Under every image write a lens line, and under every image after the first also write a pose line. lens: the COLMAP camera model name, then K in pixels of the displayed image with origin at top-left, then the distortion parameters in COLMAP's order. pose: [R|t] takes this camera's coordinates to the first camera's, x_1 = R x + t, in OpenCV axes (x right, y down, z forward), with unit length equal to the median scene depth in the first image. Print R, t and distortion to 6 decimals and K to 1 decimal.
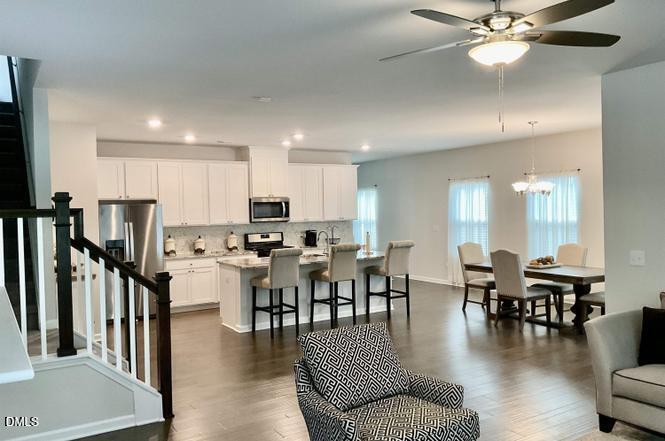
lens RADIAL K [[549.3, 0, 337.3], [0, 549.3, 221.6], [0, 0, 1]] dist [0.028342, -0.029908]
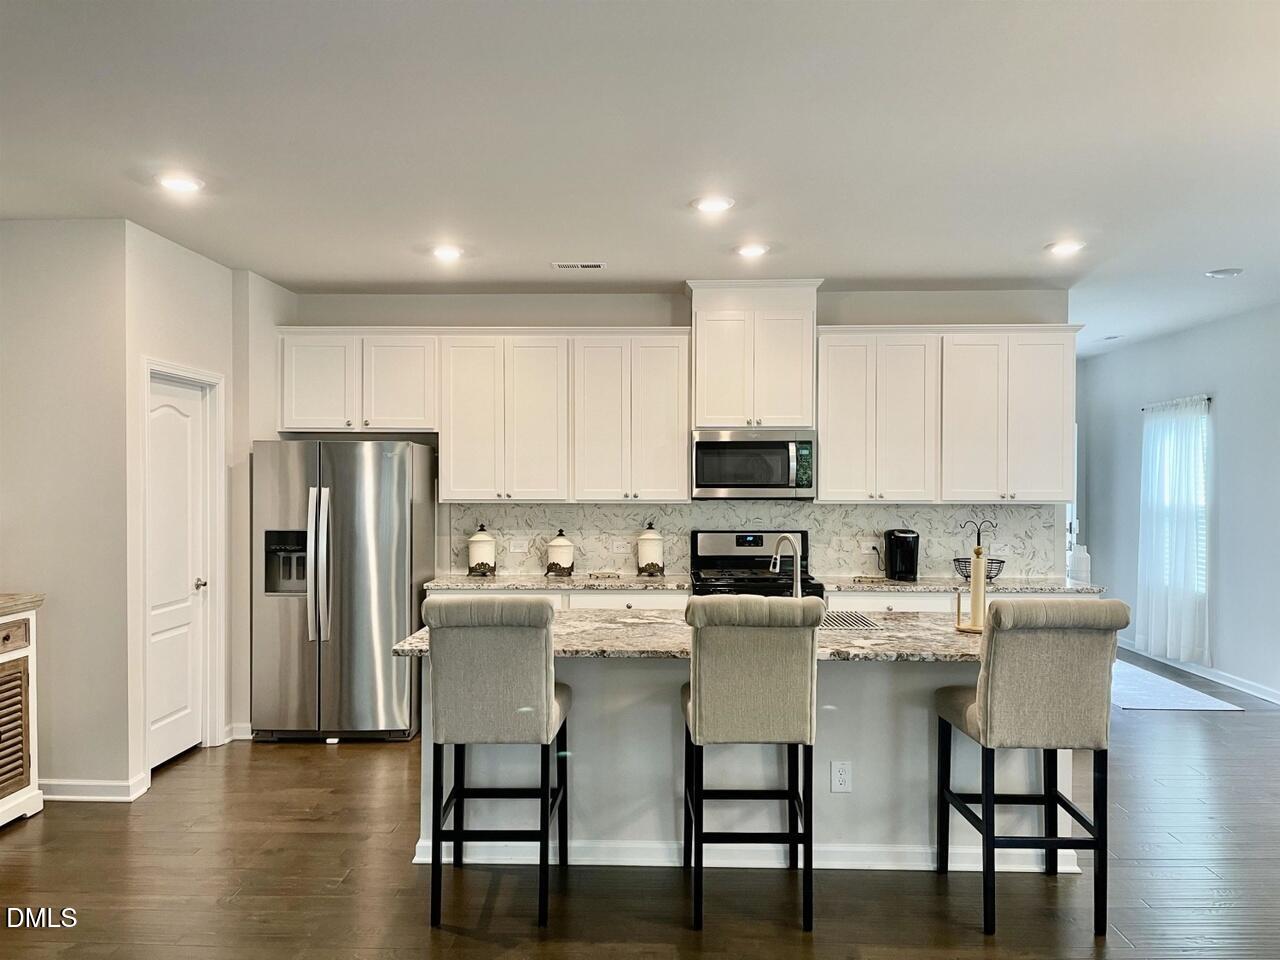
lens RADIAL K [[964.6, 0, 642.1], [0, 964.6, 492.5], [0, 0, 1]] dist [0.046951, -0.030484]
pose [[0.823564, 0.029854, -0.566437, 0.167058], [-0.034399, 0.999405, 0.002660, -0.003268], [0.566179, 0.017295, 0.824101, 0.478811]]
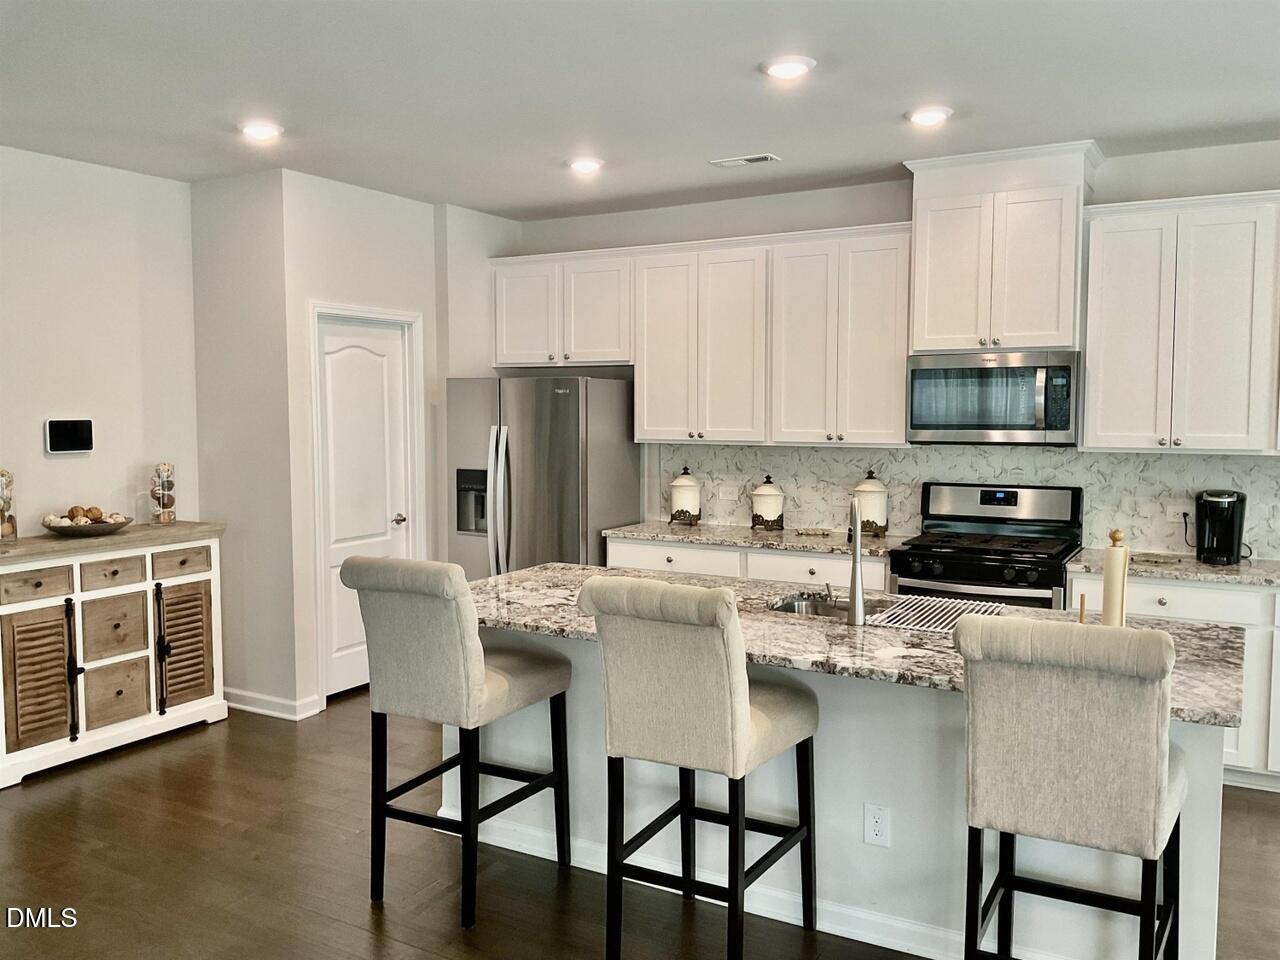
lens RADIAL K [[1066.0, 0, 628.3], [0, 1066.0, 477.1], [0, 0, 1]] dist [0.052606, -0.008638]
pose [[0.452165, 0.082585, -0.888103, 0.262380], [-0.032233, 0.996567, 0.076261, -0.018175], [0.891352, -0.005857, 0.453275, 0.634934]]
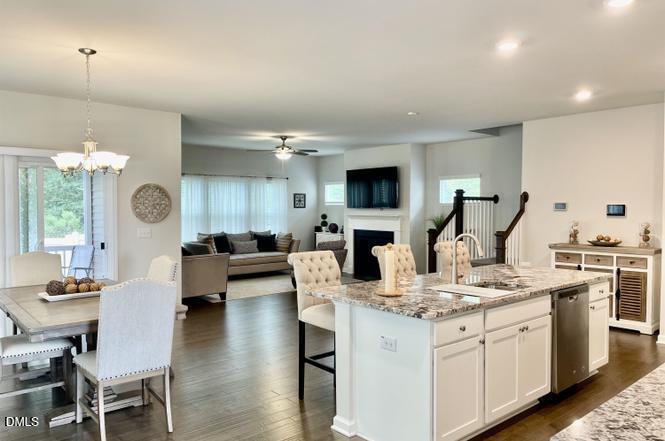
lens RADIAL K [[496.7, 0, 326.3], [0, 496.7, 216.8], [0, 0, 1]] dist [0.061736, -0.067692]
pose [[-0.991067, 0.024610, -0.131076, 0.136935], [0.018682, 0.998755, 0.046264, -0.018737], [0.132051, 0.043402, -0.990292, 1.241320]]
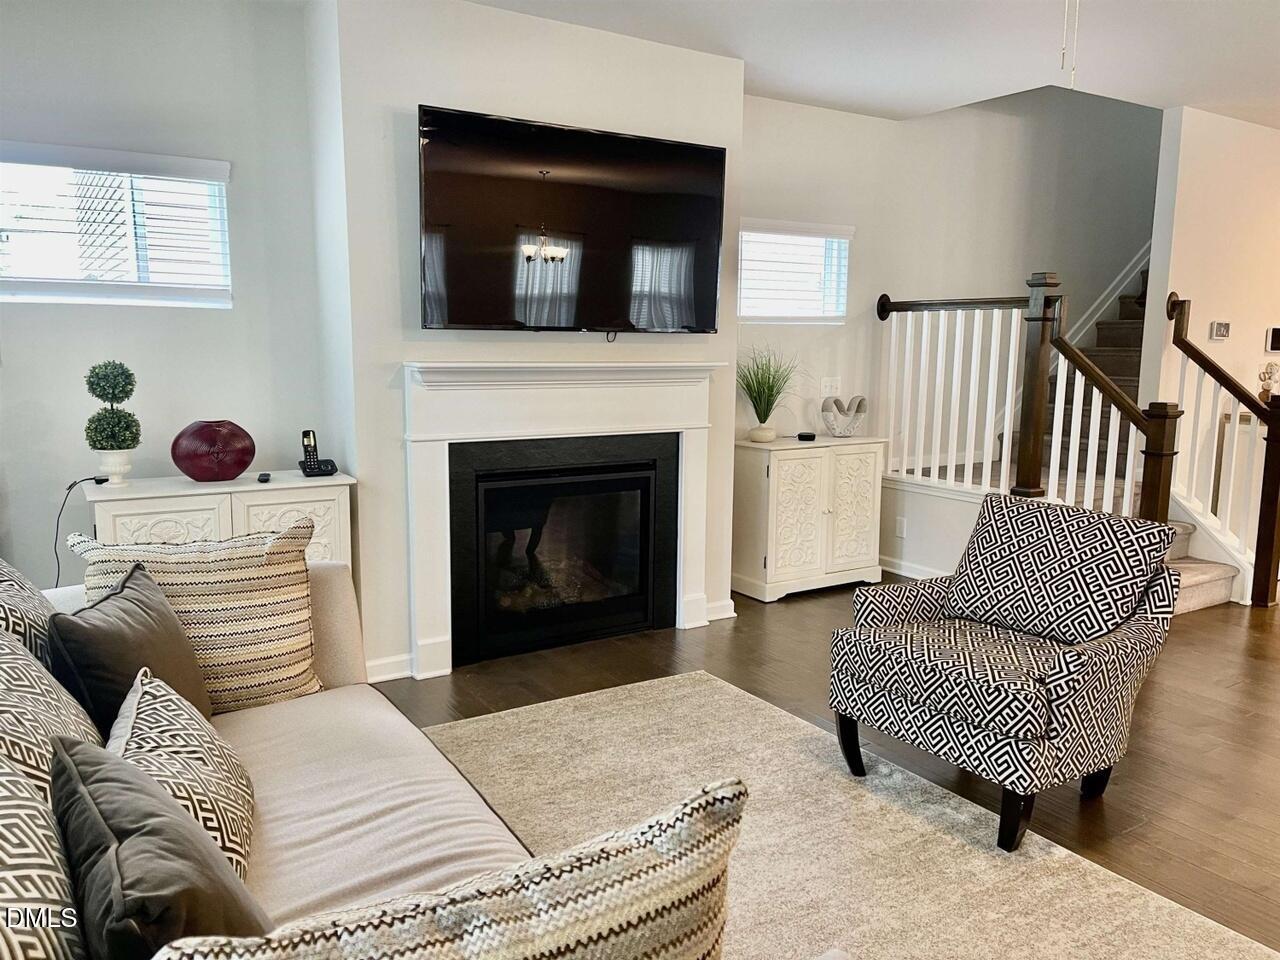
lens RADIAL K [[958.9, 0, 644.6], [0, 958.9, 475.3], [0, 0, 1]] dist [0.060898, -0.063594]
pose [[-0.012829, 0.164658, -0.986267, 0.338154], [-0.031806, 0.985782, 0.164990, 0.006366], [0.999412, 0.033486, -0.007409, 0.208334]]
